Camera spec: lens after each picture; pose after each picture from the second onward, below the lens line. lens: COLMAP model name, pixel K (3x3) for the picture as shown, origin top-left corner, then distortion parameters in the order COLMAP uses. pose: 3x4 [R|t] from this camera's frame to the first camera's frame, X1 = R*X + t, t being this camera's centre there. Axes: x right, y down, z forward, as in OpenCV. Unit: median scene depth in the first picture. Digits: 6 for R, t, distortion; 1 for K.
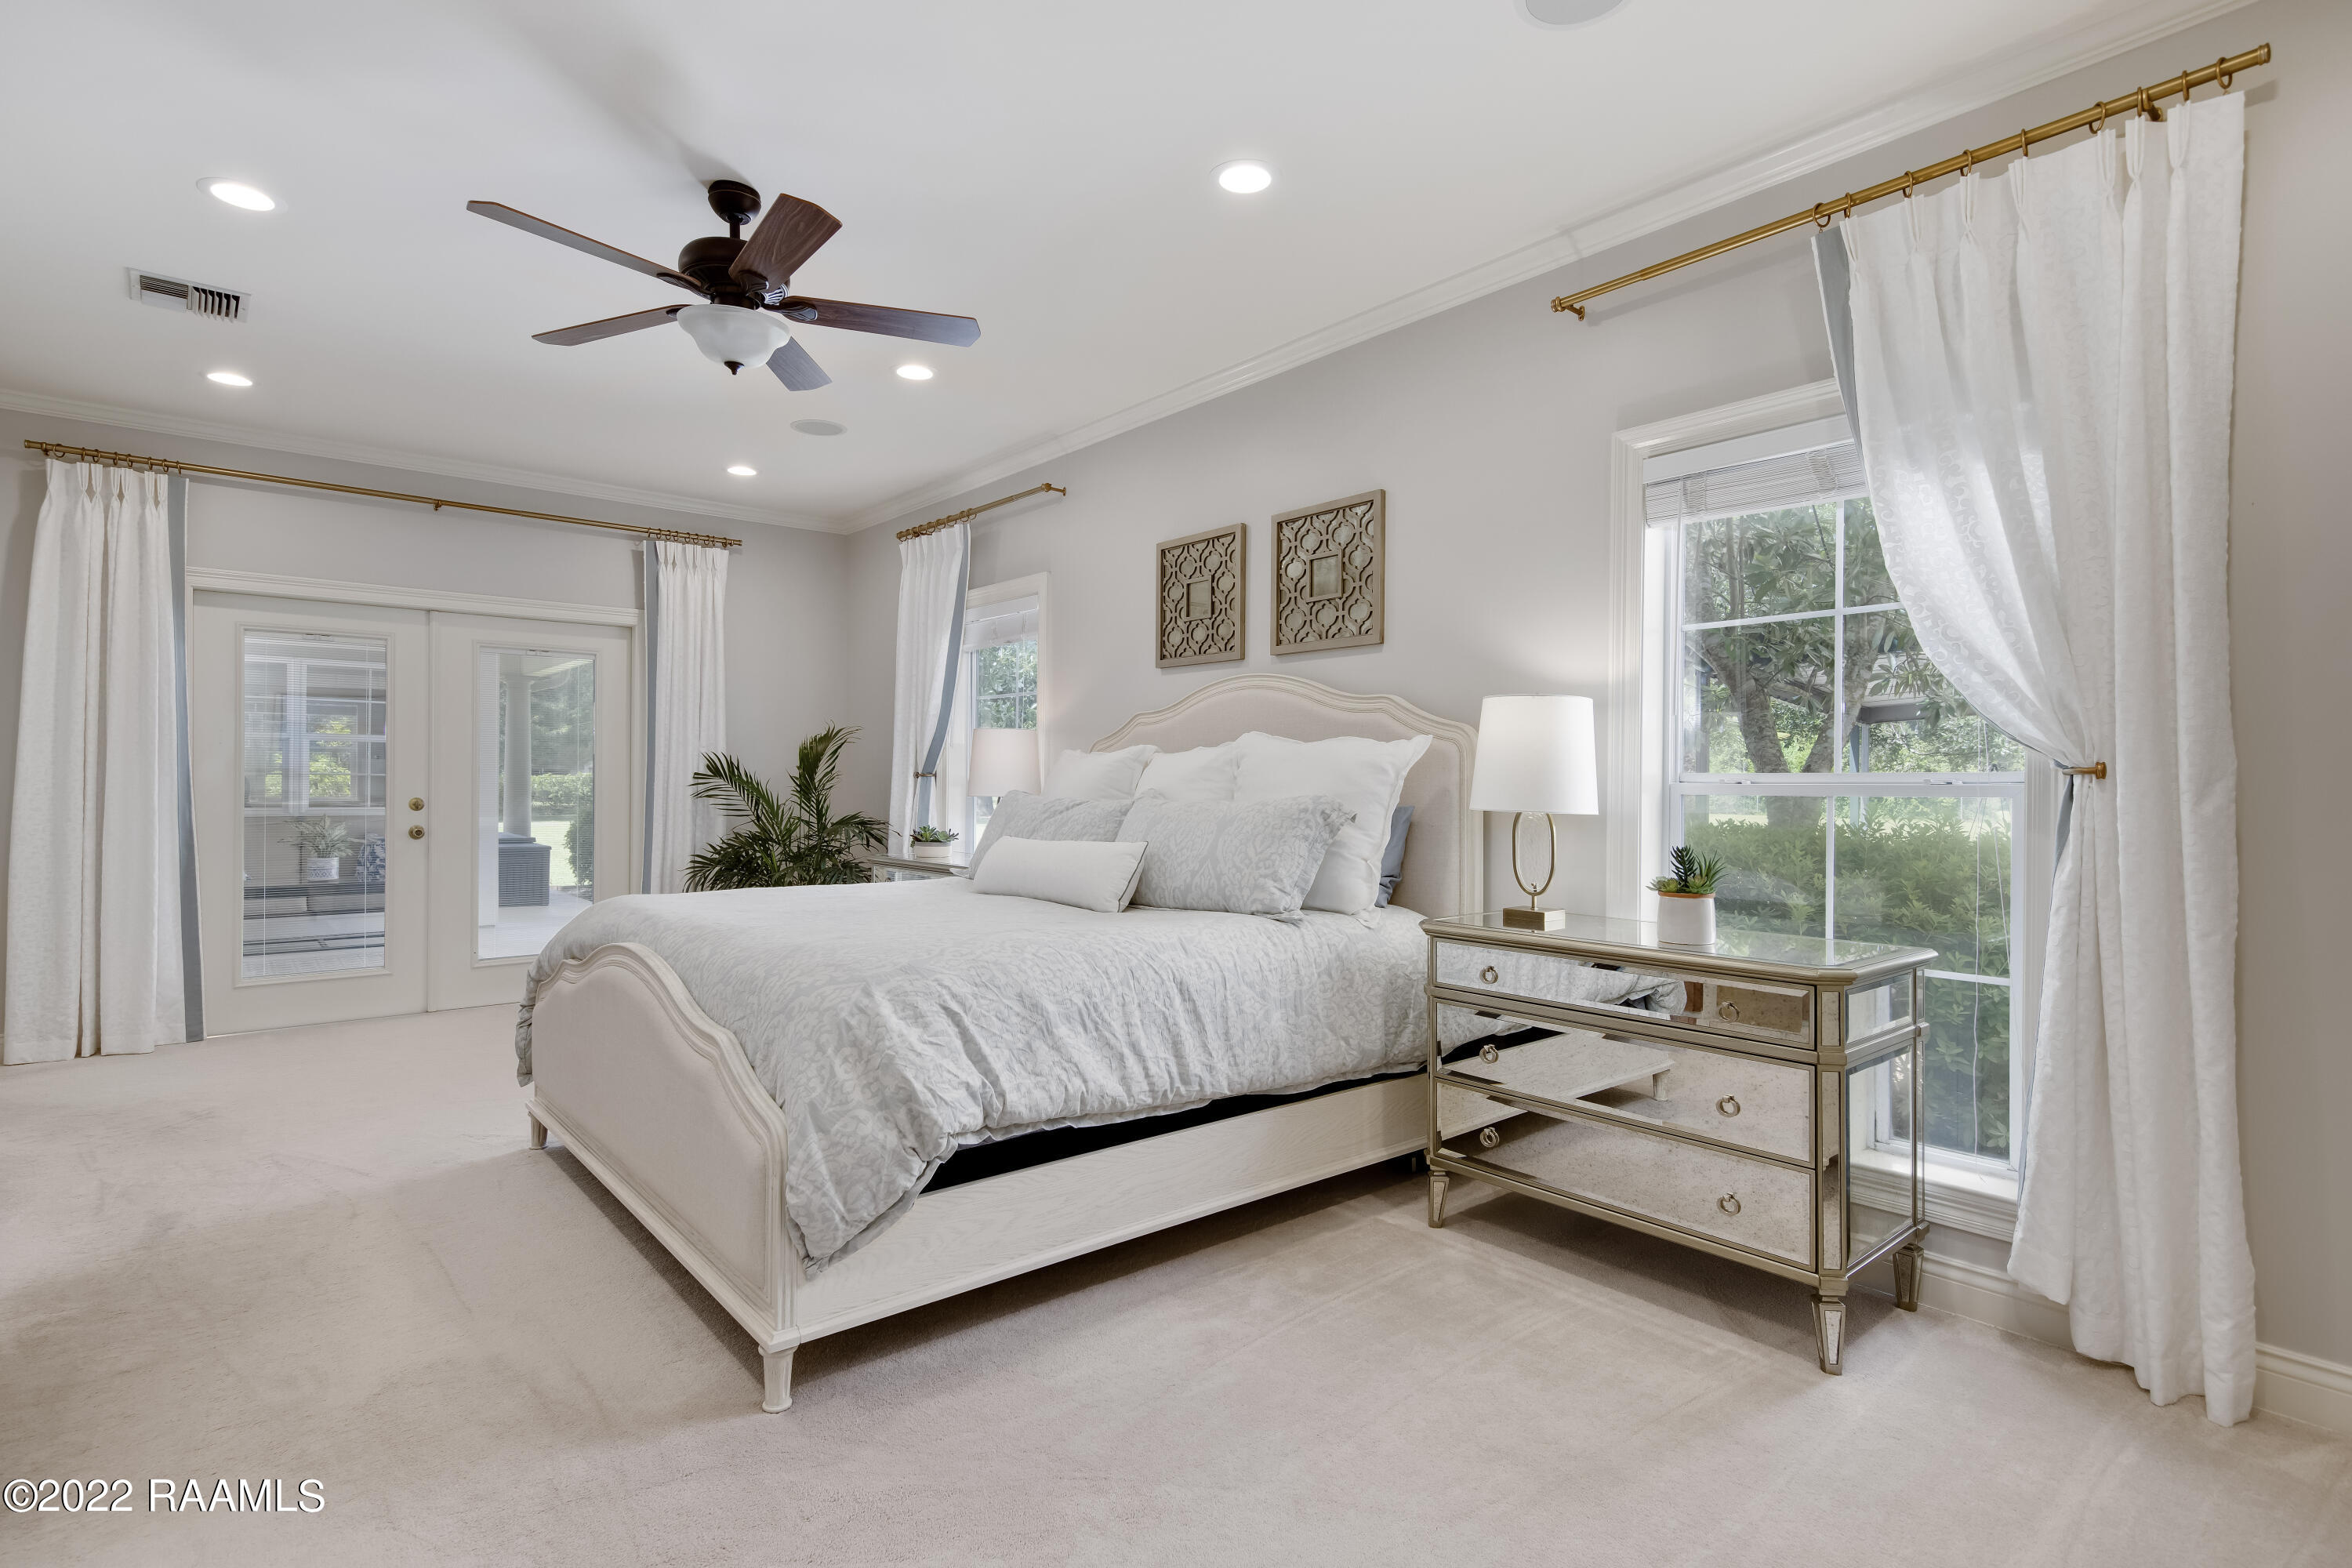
lens RADIAL K [[1161.2, 0, 1176.0], [0, 1161.2, 784.0], [0, 0, 1]] dist [0.000455, -0.000107]
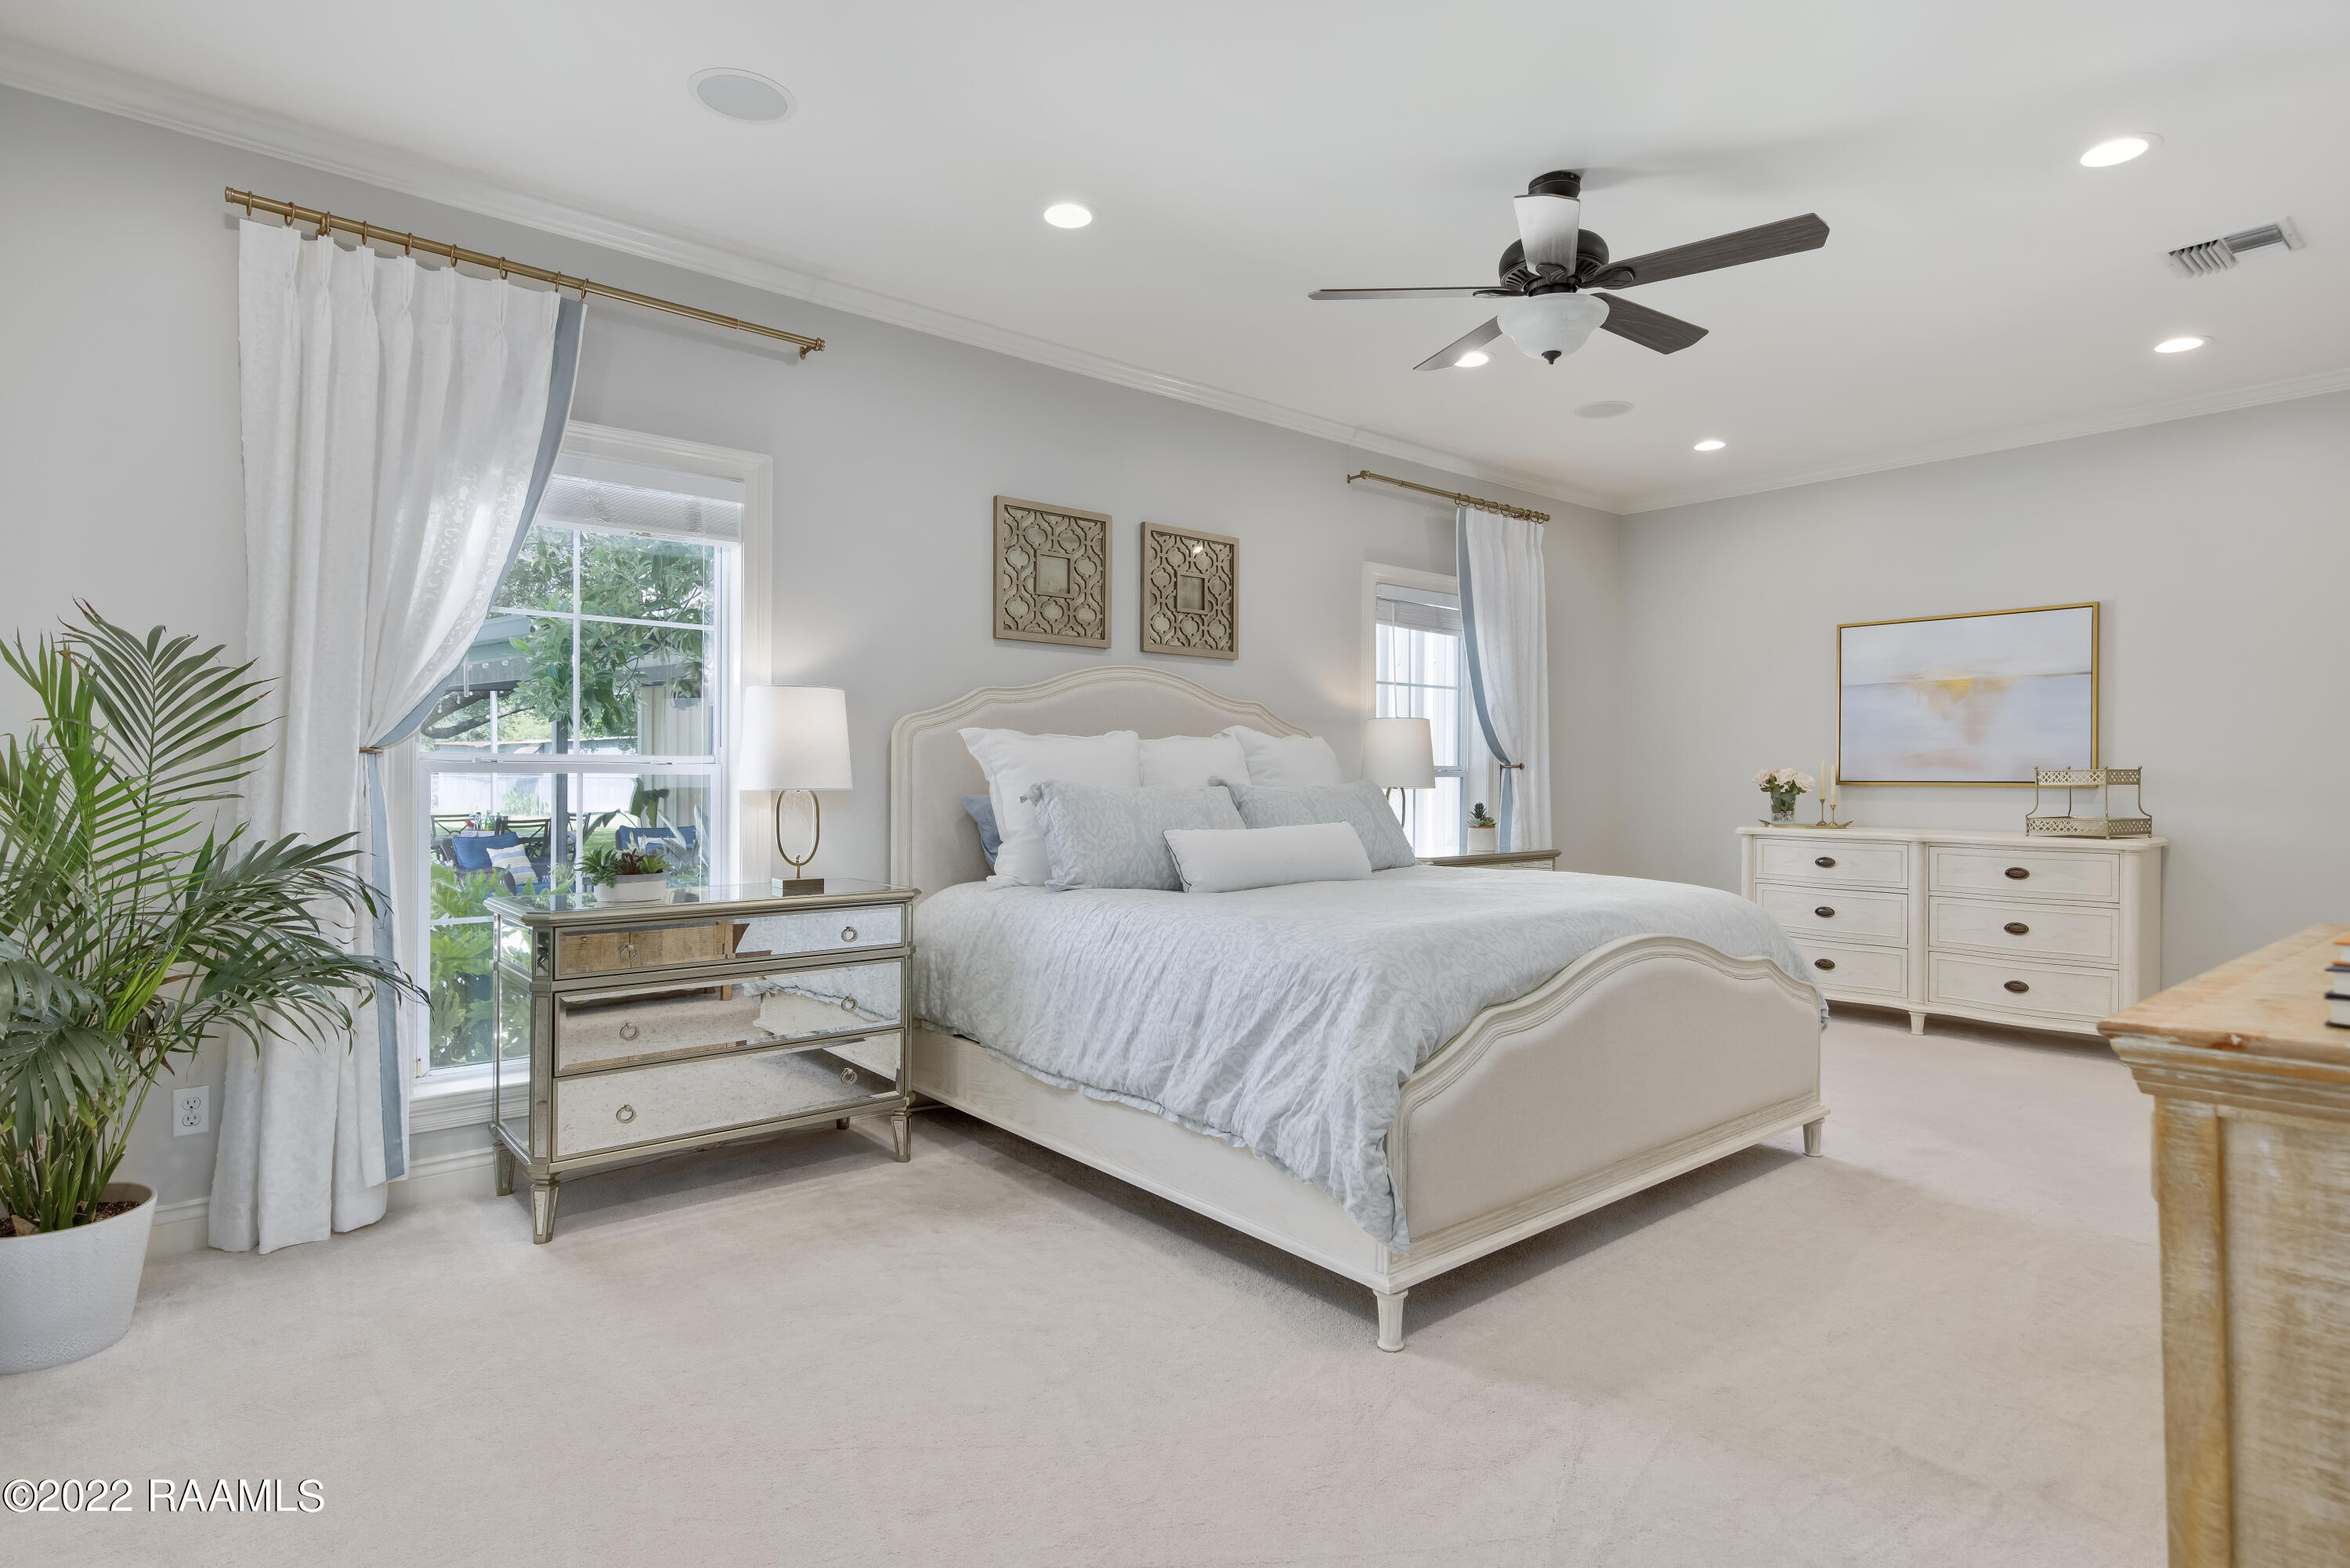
lens RADIAL K [[1243.8, 0, 1175.0], [0, 1243.8, 784.0], [0, 0, 1]] dist [0.001312, -0.000430]
pose [[-0.028310, -0.016538, 0.999462, -1.043291], [-0.001884, 0.999862, 0.016491, -0.008061], [-0.999597, -0.001417, -0.028337, 0.979327]]
